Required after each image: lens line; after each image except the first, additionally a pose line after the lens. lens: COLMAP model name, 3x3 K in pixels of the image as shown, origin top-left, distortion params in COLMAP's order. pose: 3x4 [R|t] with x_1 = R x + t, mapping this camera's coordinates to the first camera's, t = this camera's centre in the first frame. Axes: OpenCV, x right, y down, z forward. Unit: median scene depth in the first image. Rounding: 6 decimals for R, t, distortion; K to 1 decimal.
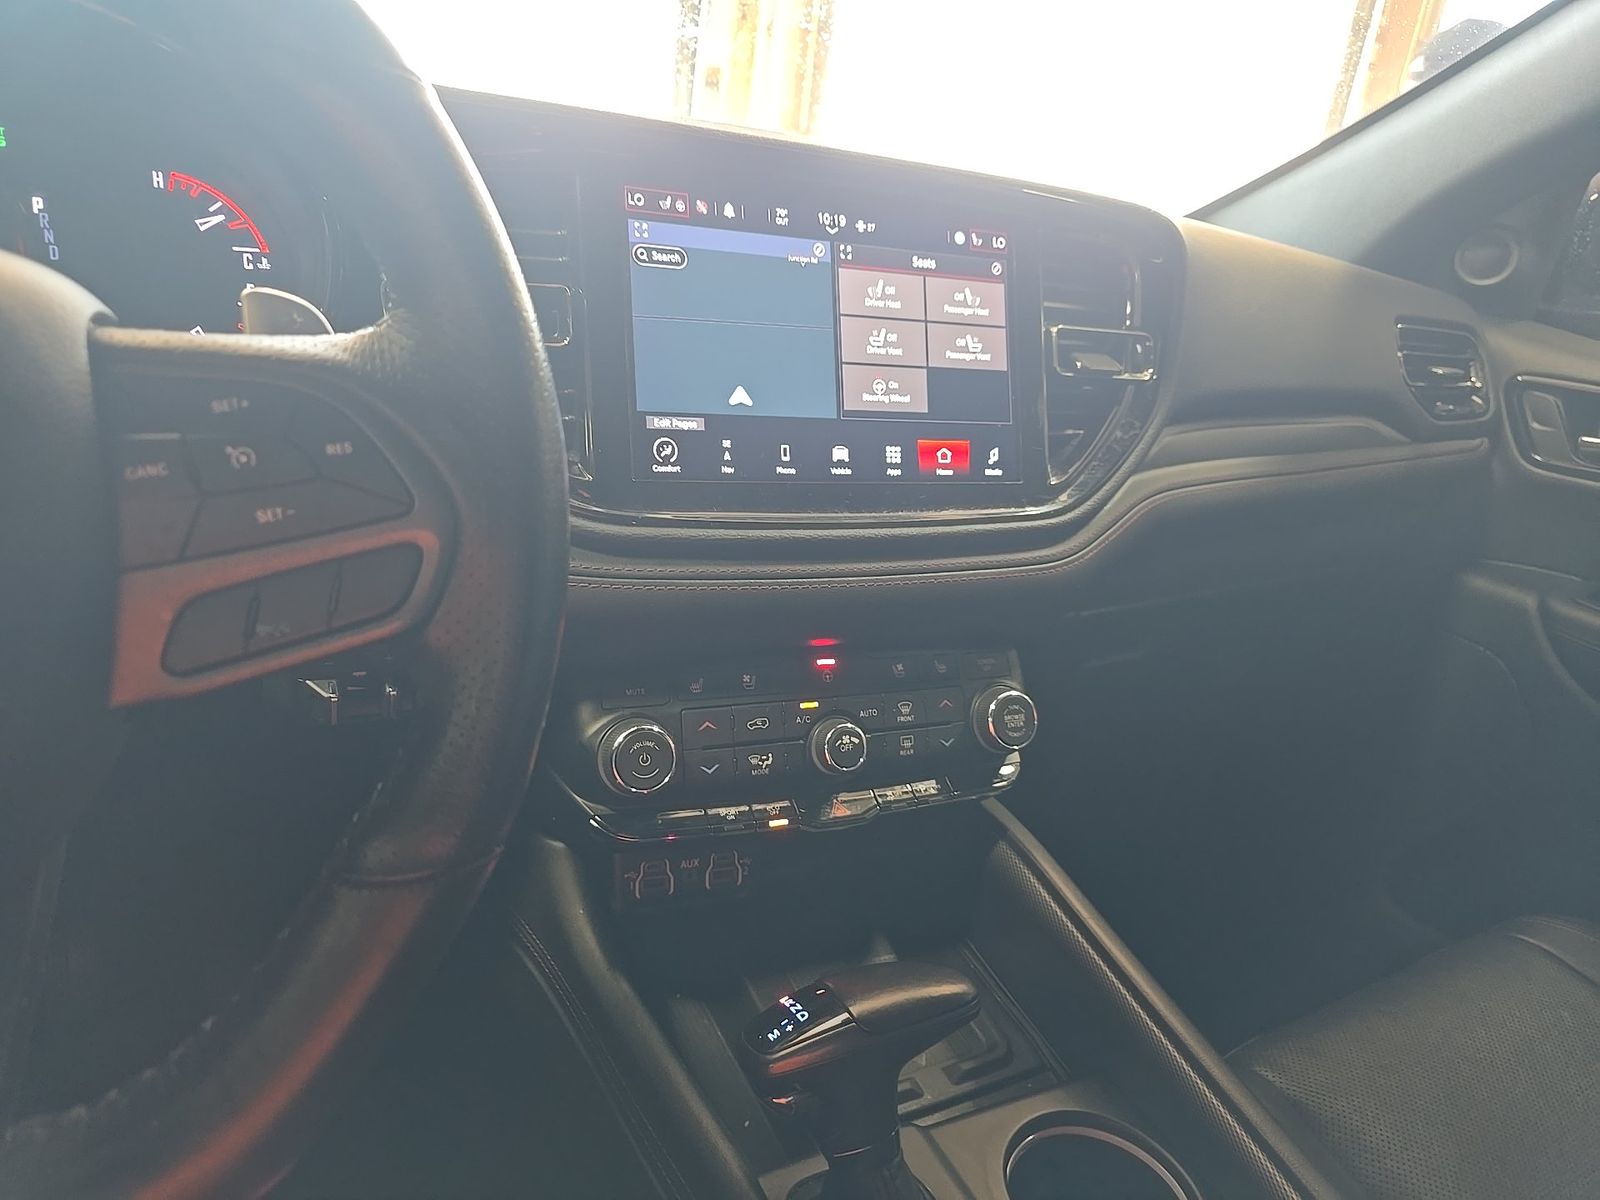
lens RADIAL K [[1118.2, 0, 800.0], [0, 1118.2, 600.0], [0, 0, 1]] dist [0.079097, -0.104181]
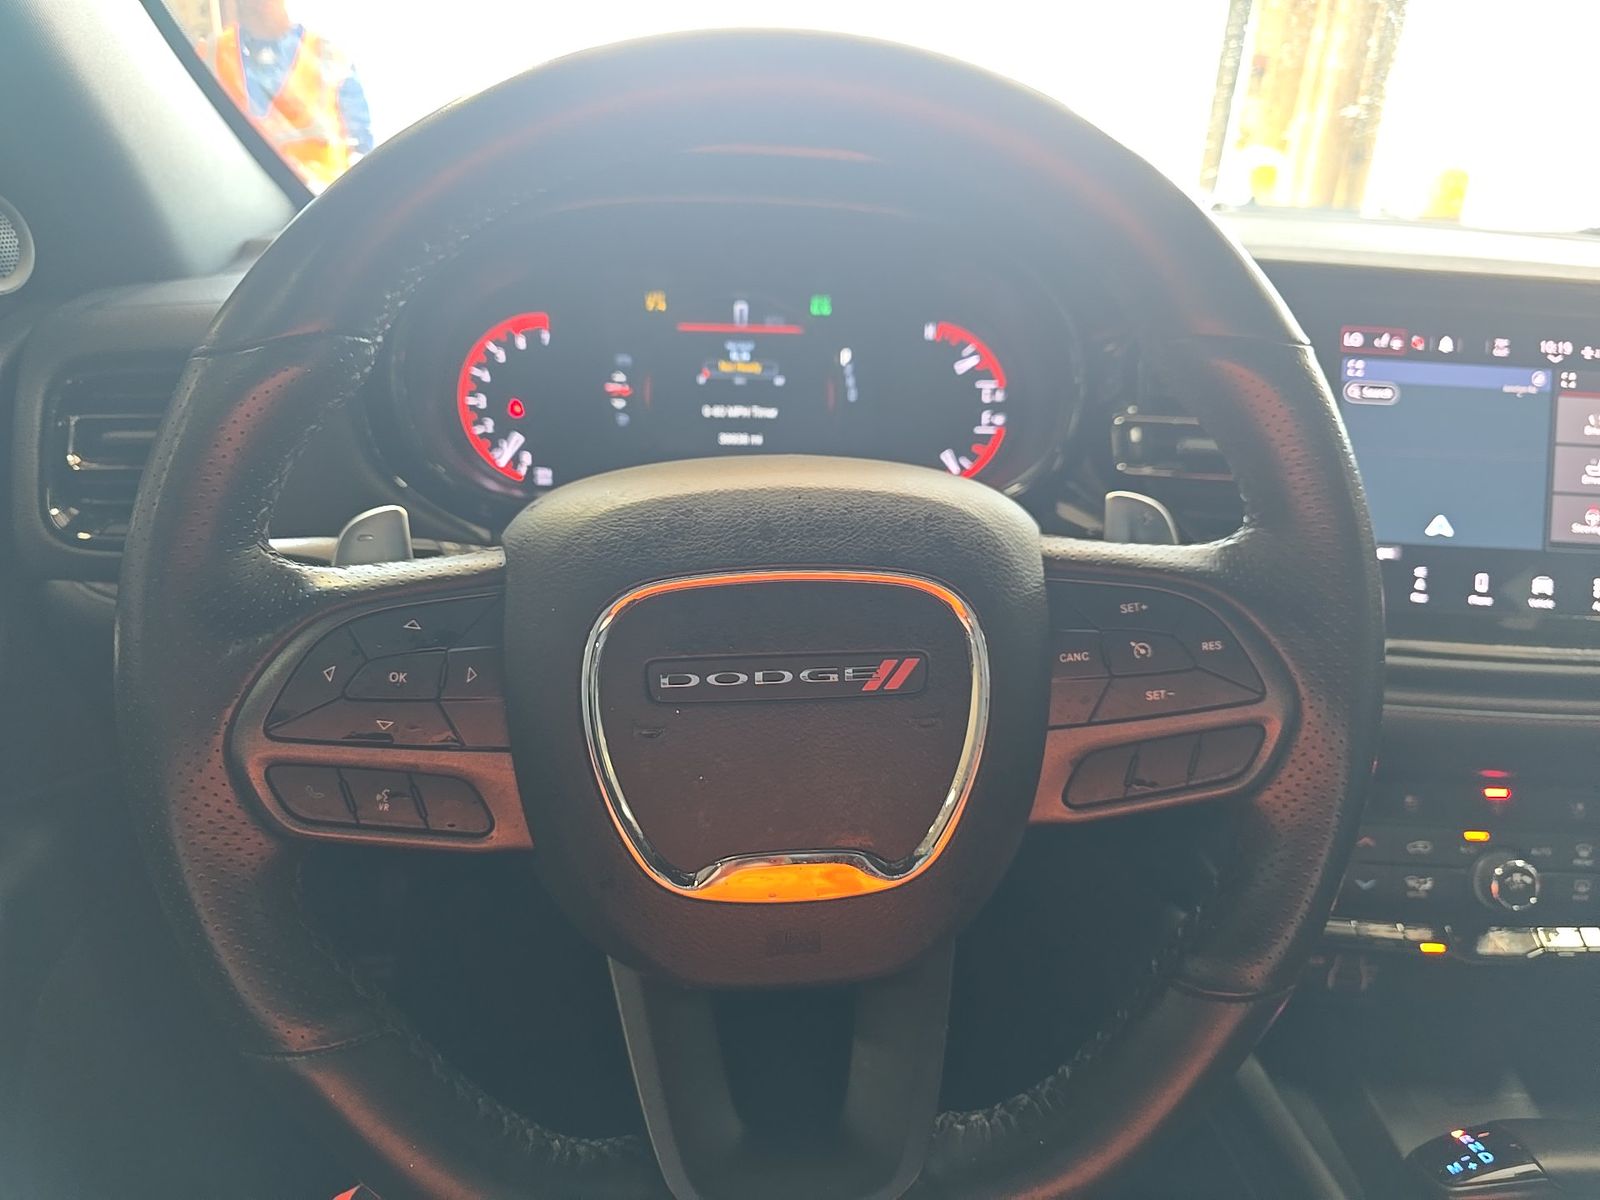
lens RADIAL K [[1118.2, 0, 800.0], [0, 1118.2, 600.0], [0, 0, 1]] dist [0.079097, -0.104181]
pose [[0.914331, 0.089827, -0.394880, -0.167062], [-0.088069, 0.995858, 0.022616, -0.085891], [0.395276, 0.014098, 0.918454, -0.163863]]
